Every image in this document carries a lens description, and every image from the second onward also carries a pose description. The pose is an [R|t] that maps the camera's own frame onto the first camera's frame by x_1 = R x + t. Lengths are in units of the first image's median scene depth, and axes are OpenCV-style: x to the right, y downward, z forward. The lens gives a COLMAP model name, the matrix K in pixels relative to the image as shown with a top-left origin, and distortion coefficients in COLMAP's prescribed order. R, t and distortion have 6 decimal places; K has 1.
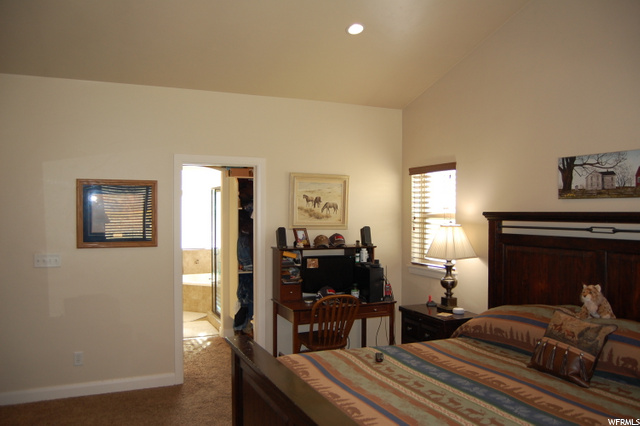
lens RADIAL K [[506.2, 0, 320.2], [0, 506.2, 212.6], [0, 0, 1]] dist [-0.068815, 0.007311]
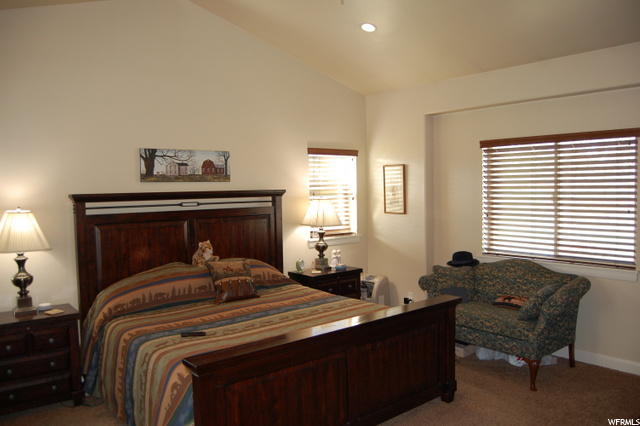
lens RADIAL K [[506.2, 0, 320.1], [0, 506.2, 214.4], [0, 0, 1]] dist [-0.068815, 0.007311]
pose [[-0.262032, -0.039011, 0.964270, -0.892131], [0.026110, 0.998530, 0.047493, 0.005119], [-0.964706, 0.037622, -0.260629, 0.983286]]
